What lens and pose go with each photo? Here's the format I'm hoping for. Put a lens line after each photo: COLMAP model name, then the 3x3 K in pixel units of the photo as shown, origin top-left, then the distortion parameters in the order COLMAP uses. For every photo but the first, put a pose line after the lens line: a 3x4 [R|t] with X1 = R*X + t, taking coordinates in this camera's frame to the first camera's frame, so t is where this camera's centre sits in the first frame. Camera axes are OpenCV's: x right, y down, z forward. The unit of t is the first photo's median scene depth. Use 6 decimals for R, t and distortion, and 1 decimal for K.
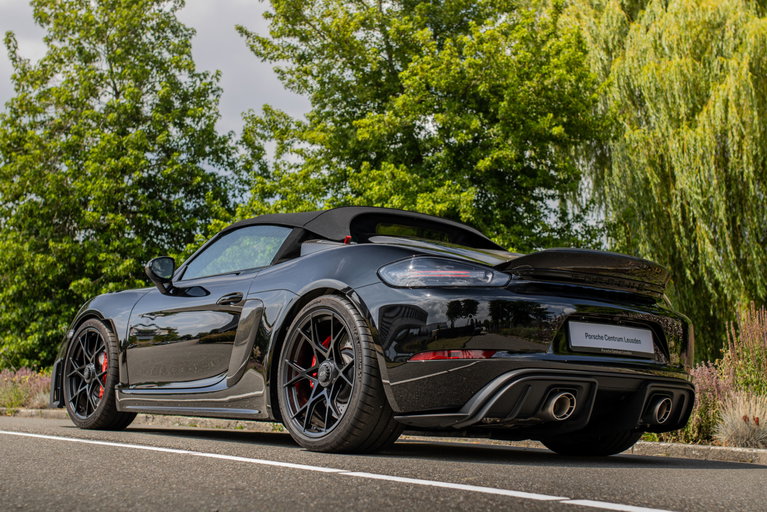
lens RADIAL K [[1151.9, 0, 383.5], [0, 1151.9, 256.0], [0, 0, 1]] dist [-0.049216, 0.035562]
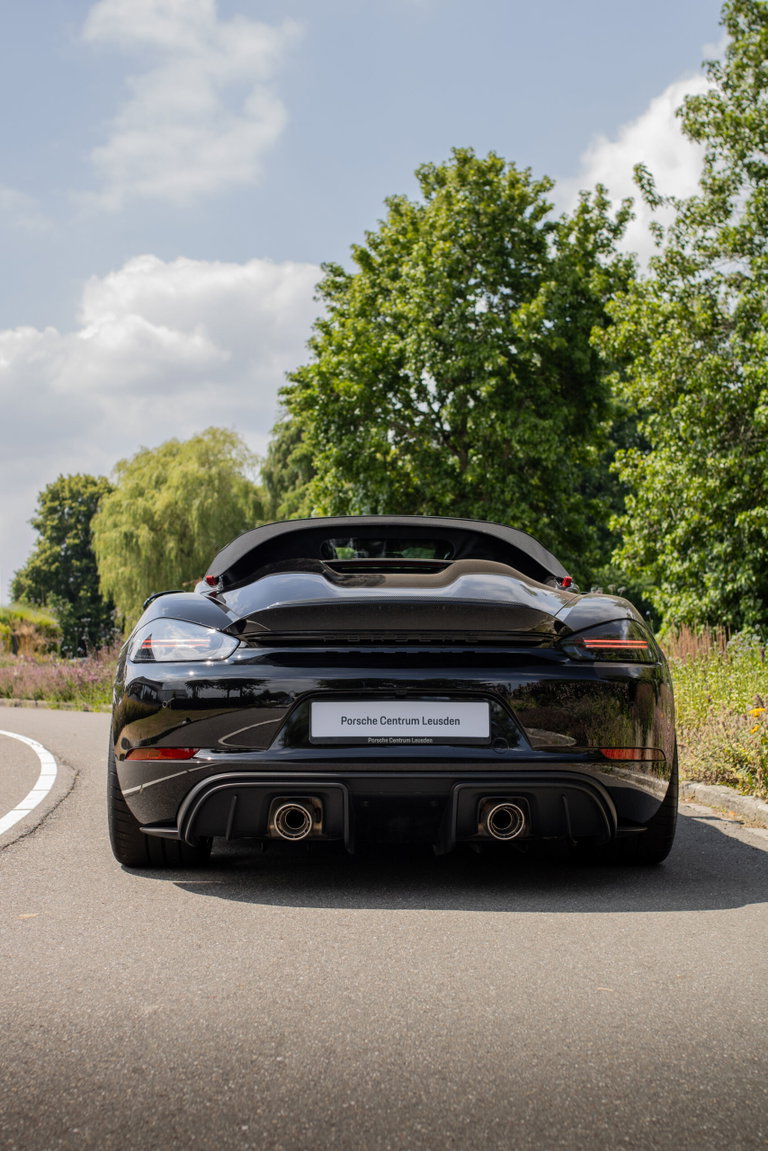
lens RADIAL K [[1727.9, 0, 393.6], [0, 1727.9, 571.1], [0, 0, 1]] dist [-0.027674, 0.003799]
pose [[0.804064, -0.057238, -0.591781, 0.189021], [0.105426, 0.993308, 0.047169, -0.015464], [0.585121, -0.100316, 0.804717, 0.039386]]
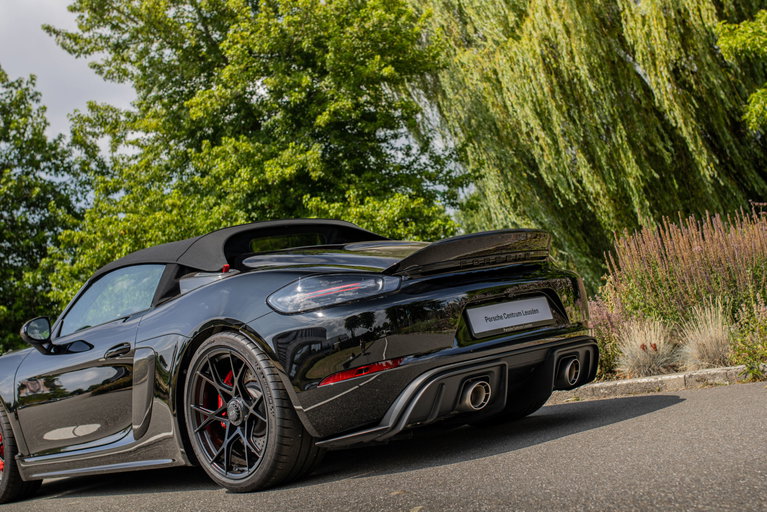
lens RADIAL K [[1151.9, 0, 383.5], [0, 1151.9, 256.0], [0, 0, 1]] dist [-0.049216, 0.035562]
pose [[0.970484, -0.210650, 0.117418, -0.003588], [0.204654, 0.976925, 0.061114, -0.014461], [-0.127582, -0.035281, 0.991200, 0.005478]]
